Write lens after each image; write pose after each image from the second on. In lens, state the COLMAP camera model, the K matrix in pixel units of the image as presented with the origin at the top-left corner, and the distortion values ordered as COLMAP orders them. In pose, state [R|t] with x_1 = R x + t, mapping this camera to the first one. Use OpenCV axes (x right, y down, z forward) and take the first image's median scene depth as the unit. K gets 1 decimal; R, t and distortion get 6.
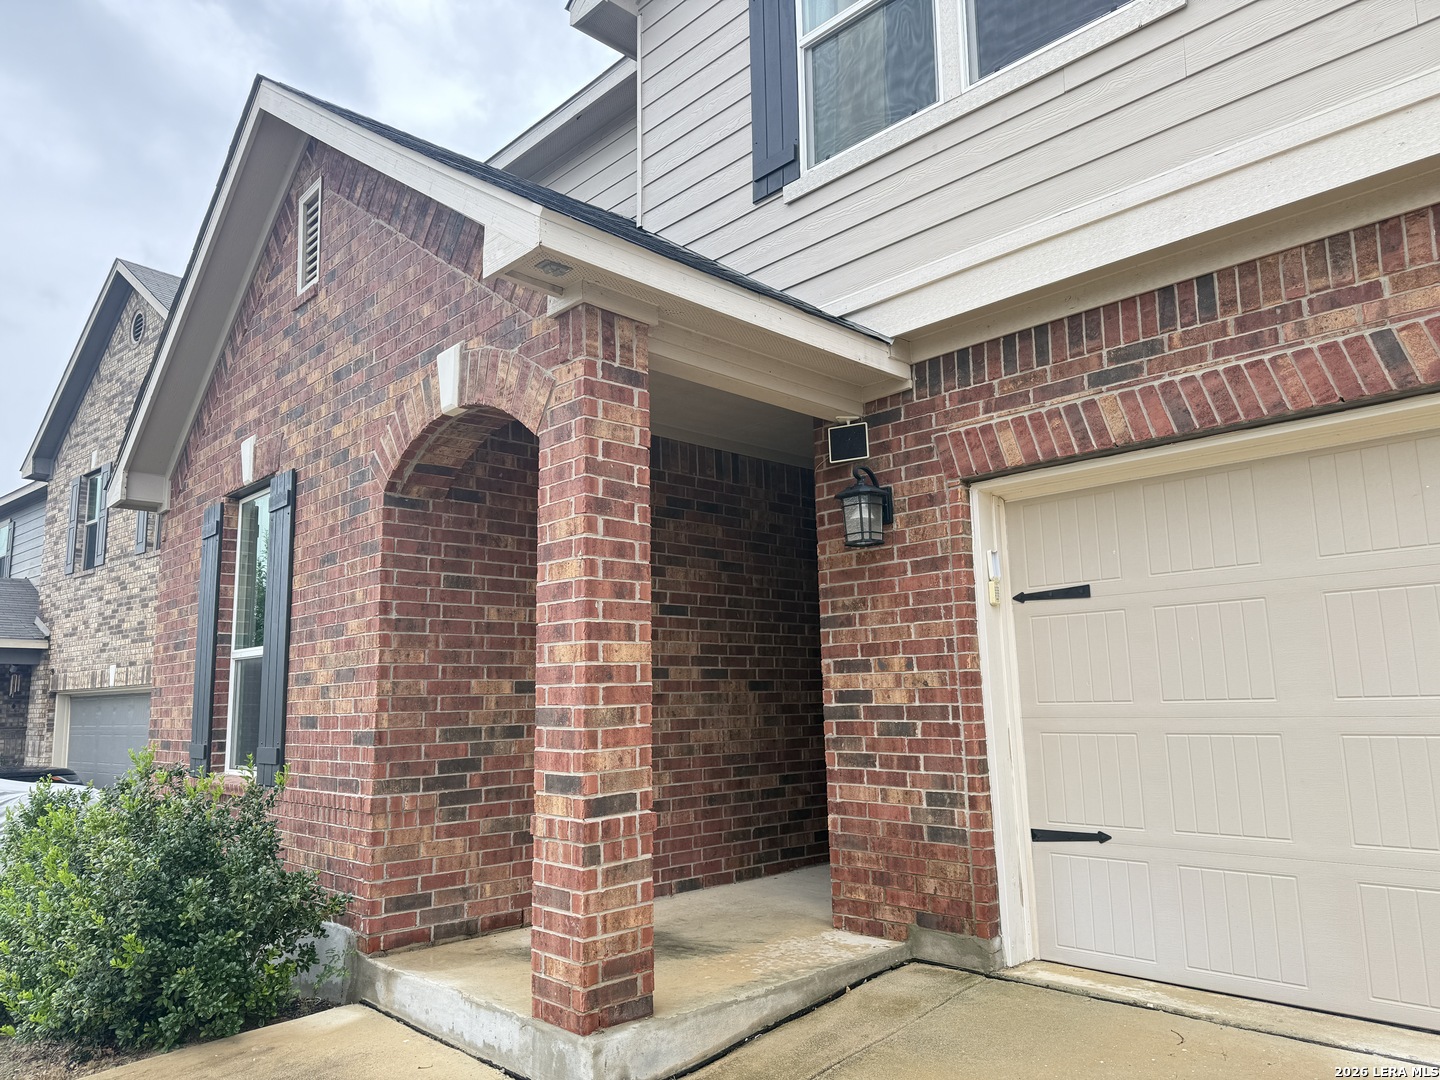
lens RADIAL K [[996.8, 0, 722.7], [0, 996.8, 546.1], [0, 0, 1]] dist [0.108294, -0.158112]
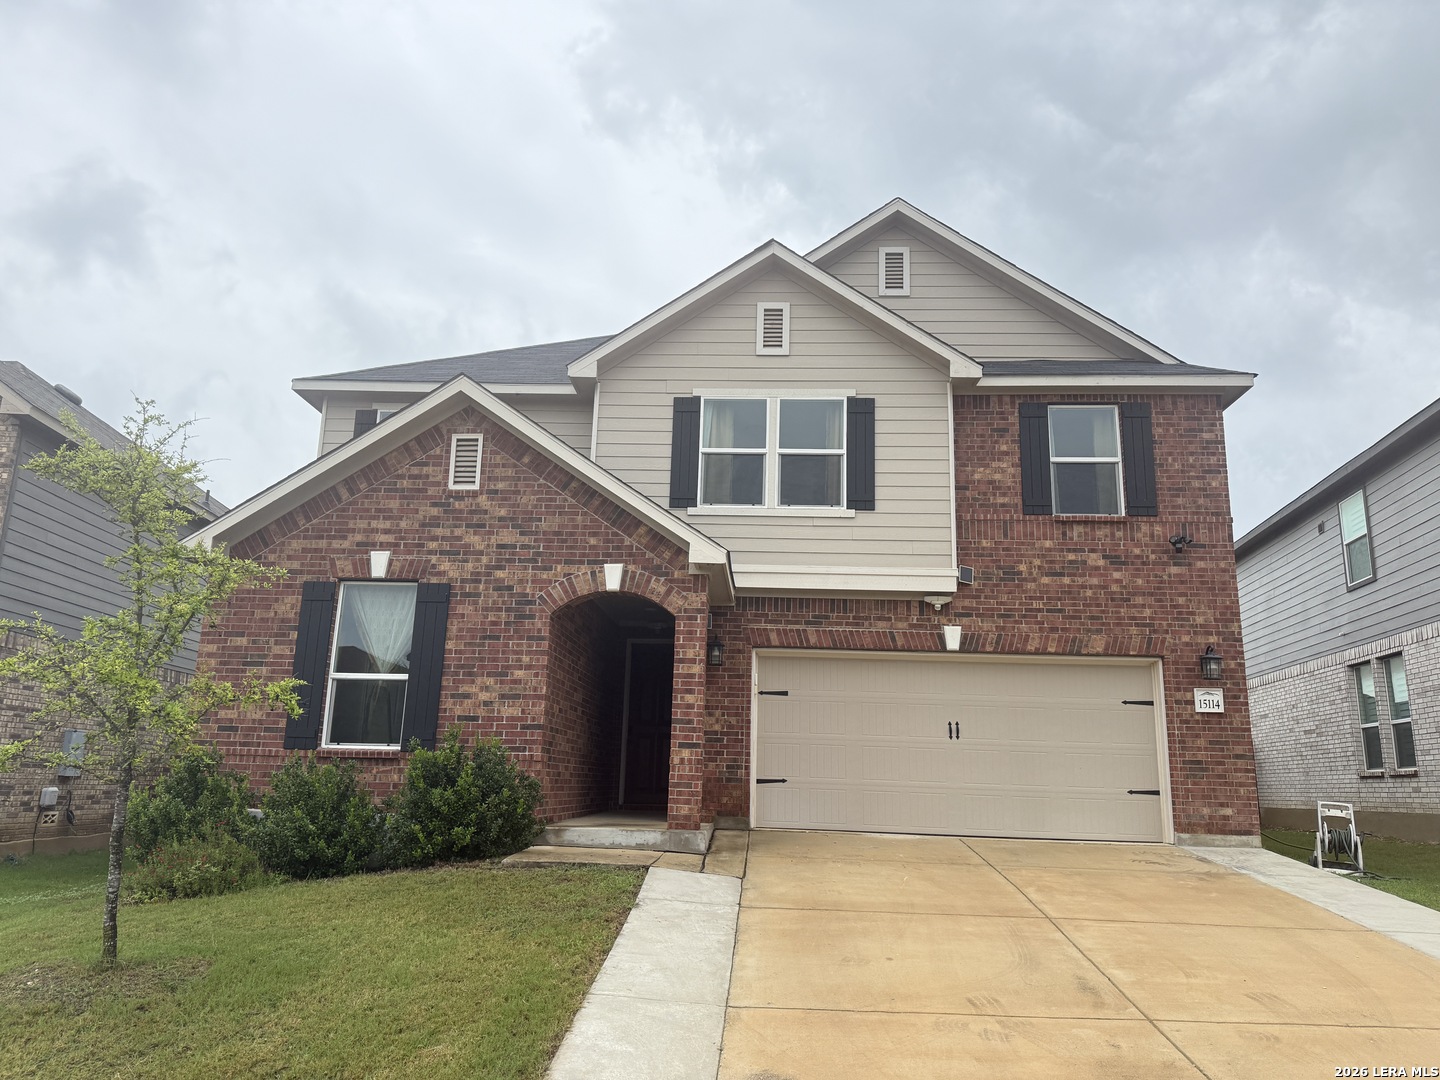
lens RADIAL K [[996.8, 0, 722.7], [0, 996.8, 546.1], [0, 0, 1]] dist [0.108294, -0.158112]
pose [[0.722632, 0.198208, 0.662206, -1.705871], [-0.146923, 0.980159, -0.133046, 0.039525], [-0.675438, -0.001150, 0.737416, -0.942614]]
